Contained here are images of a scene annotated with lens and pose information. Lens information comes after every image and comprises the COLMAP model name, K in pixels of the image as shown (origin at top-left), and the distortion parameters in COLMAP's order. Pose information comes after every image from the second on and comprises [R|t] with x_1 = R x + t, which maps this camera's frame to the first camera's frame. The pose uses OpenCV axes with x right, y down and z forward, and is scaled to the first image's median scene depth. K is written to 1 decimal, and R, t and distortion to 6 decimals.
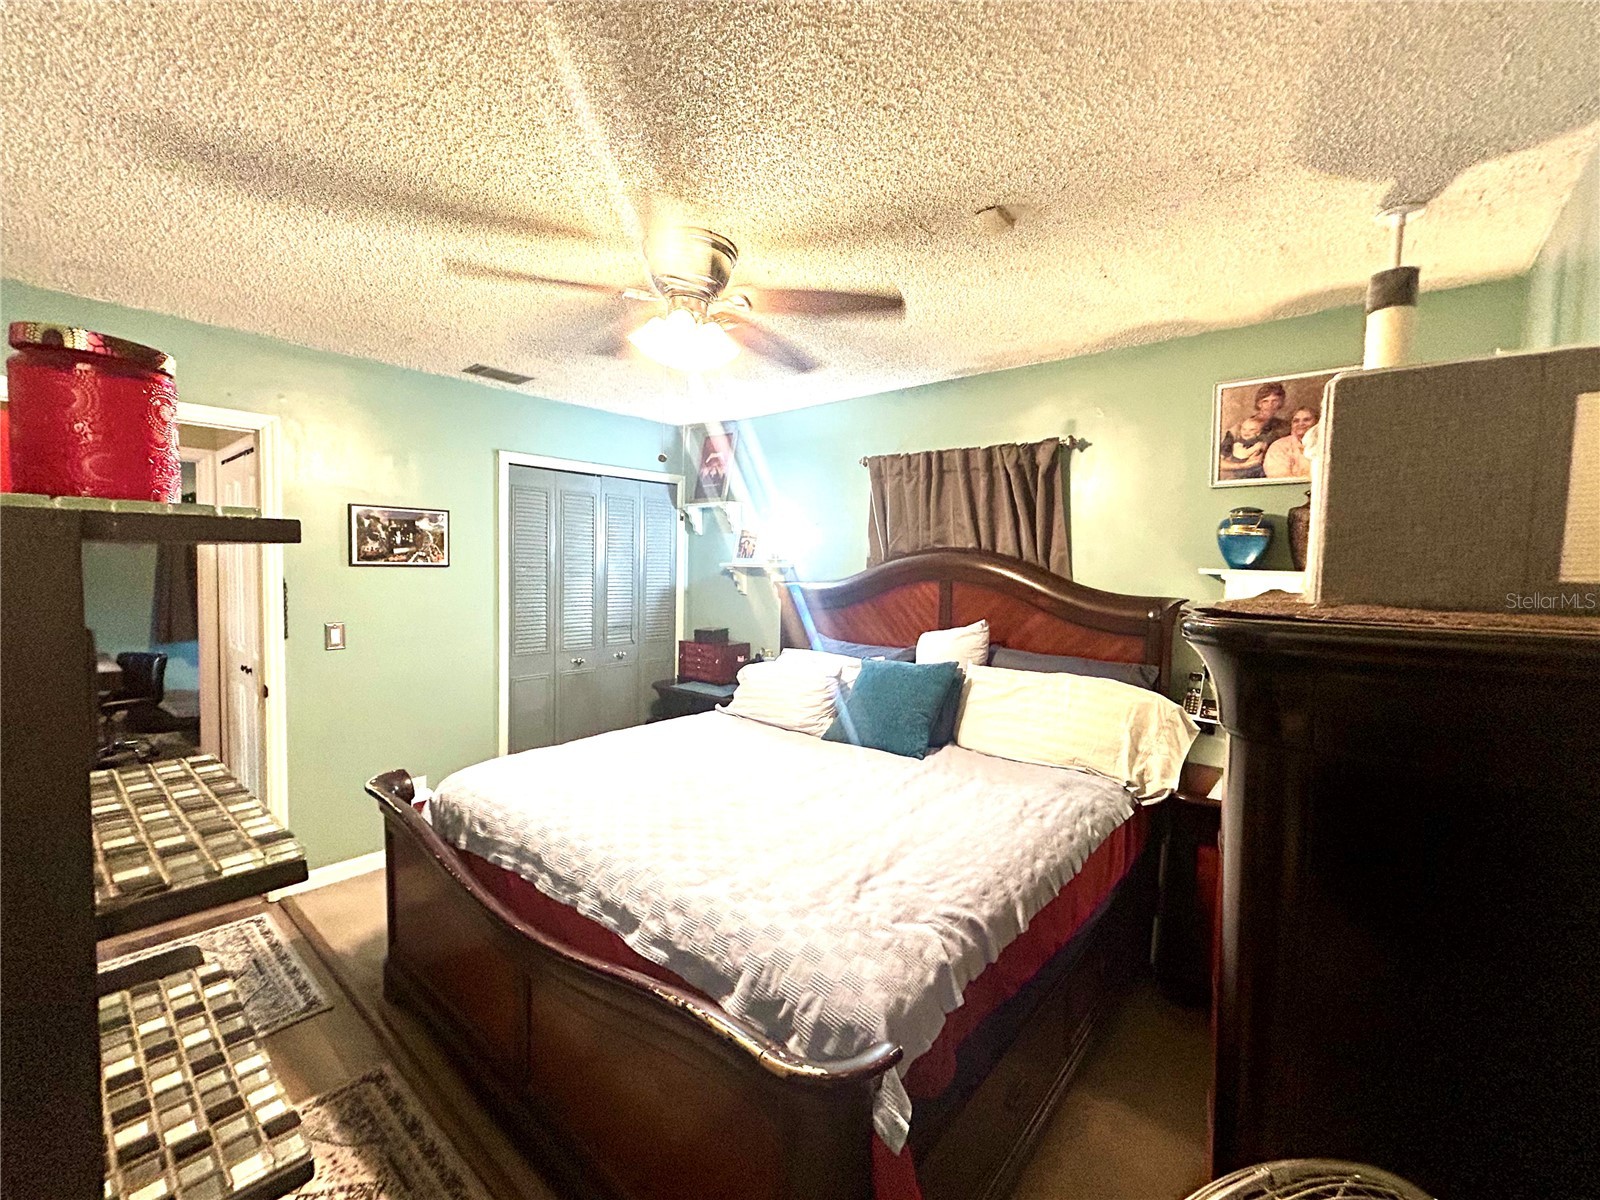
lens RADIAL K [[650.2, 0, 794.3], [0, 650.2, 608.8], [0, 0, 1]] dist [-0.001109, 0.000876]
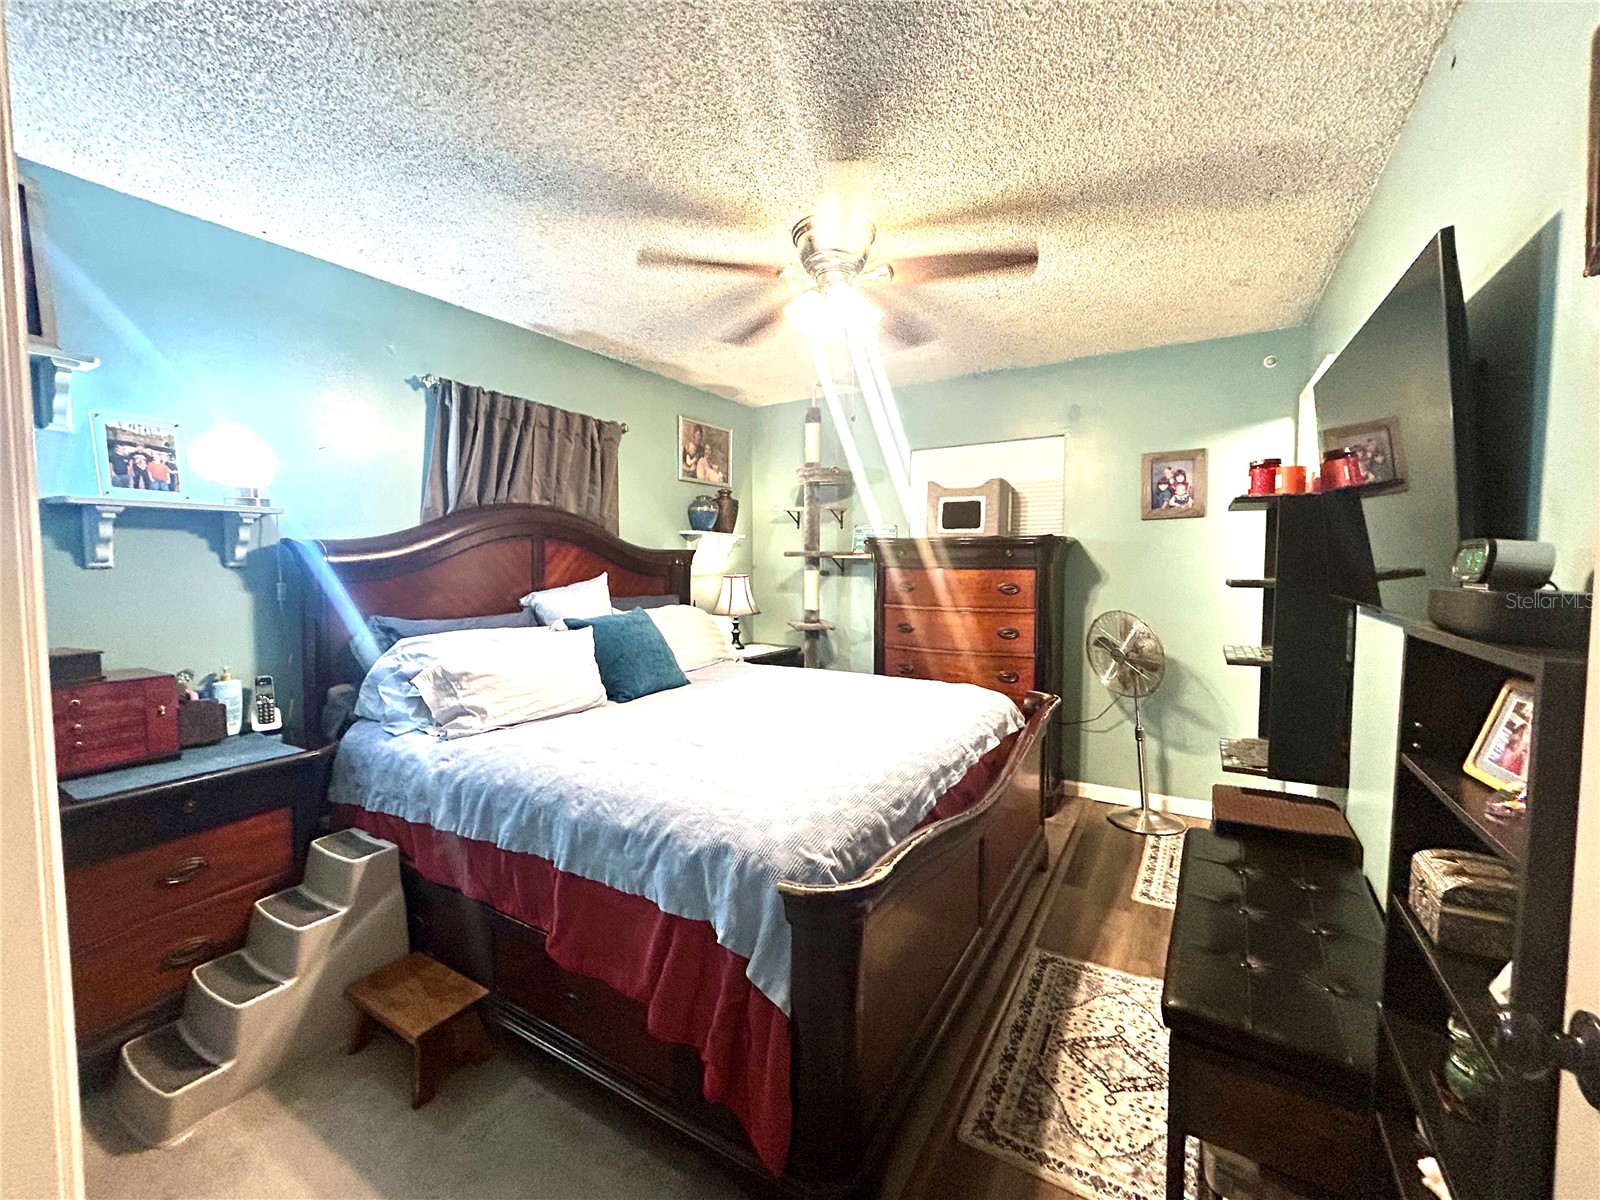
lens RADIAL K [[650.2, 0, 802.0], [0, 650.2, 590.1], [0, 0, 1]] dist [-0.001109, 0.000876]
pose [[-0.155354, -0.065106, 0.985711, -1.044063], [0.052657, 0.995861, 0.074075, -0.018162], [-0.986454, 0.063412, -0.151283, 0.997775]]
